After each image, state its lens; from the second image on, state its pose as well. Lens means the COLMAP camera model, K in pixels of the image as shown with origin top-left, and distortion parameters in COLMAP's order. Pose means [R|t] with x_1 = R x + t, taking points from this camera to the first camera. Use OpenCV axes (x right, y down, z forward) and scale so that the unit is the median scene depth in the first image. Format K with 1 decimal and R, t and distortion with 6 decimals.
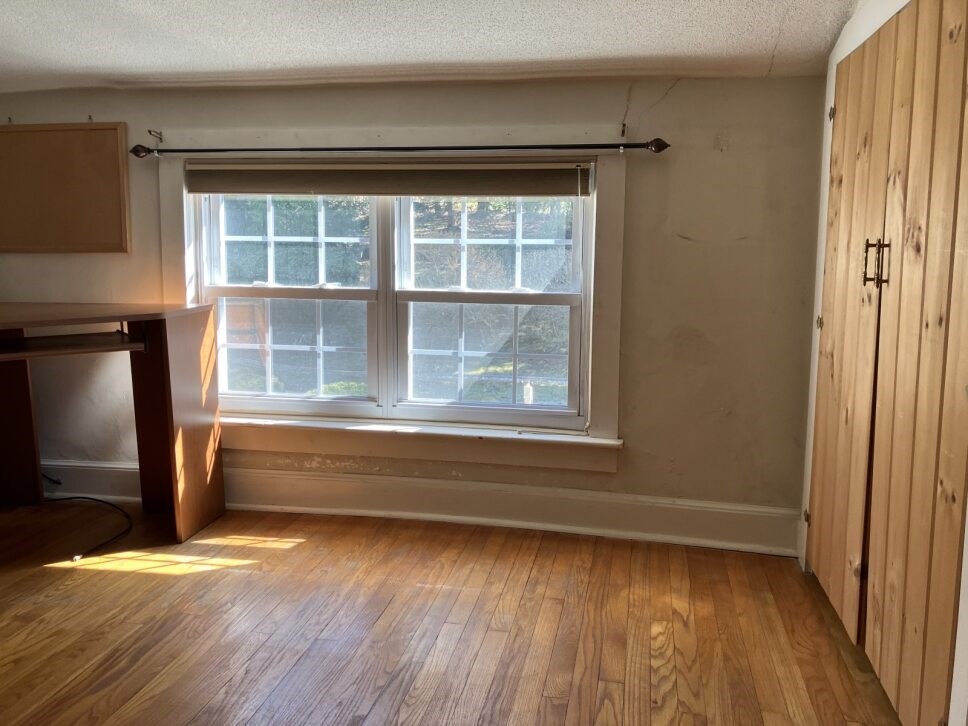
lens RADIAL K [[807.7, 0, 488.8], [0, 807.7, 366.3], [0, 0, 1]] dist [0.014245, -0.005199]
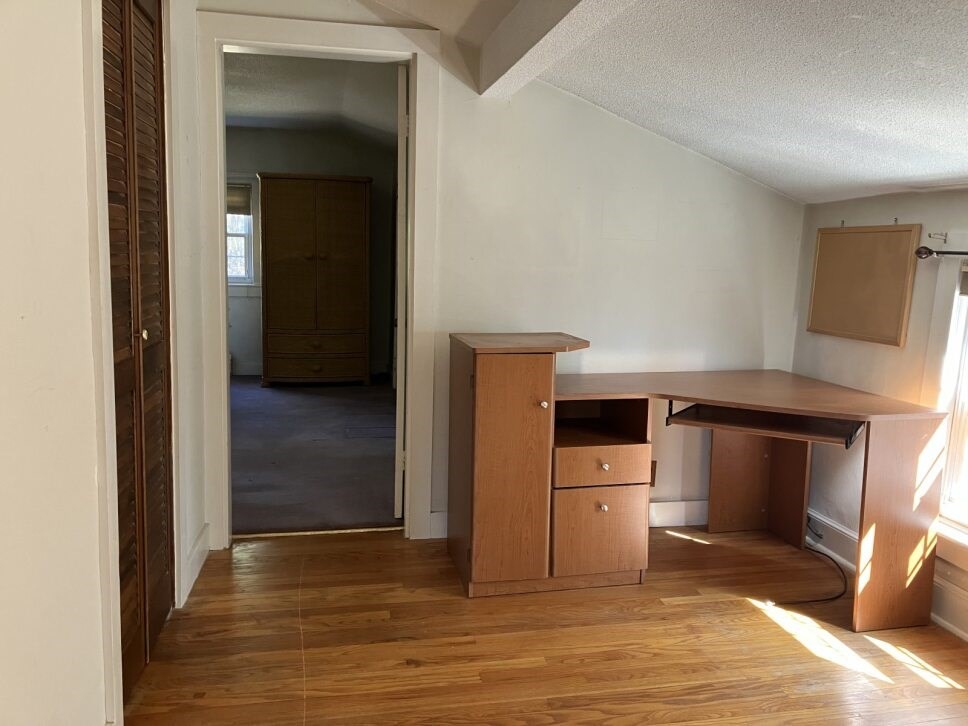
lens RADIAL K [[807.7, 0, 487.2], [0, 807.7, 360.2], [0, 0, 1]] dist [0.014245, -0.005199]
pose [[0.360822, 0.131922, -0.923257, 0.352015], [-0.154087, 0.984773, 0.080493, -0.131830], [0.919818, 0.113219, 0.375656, 0.119284]]
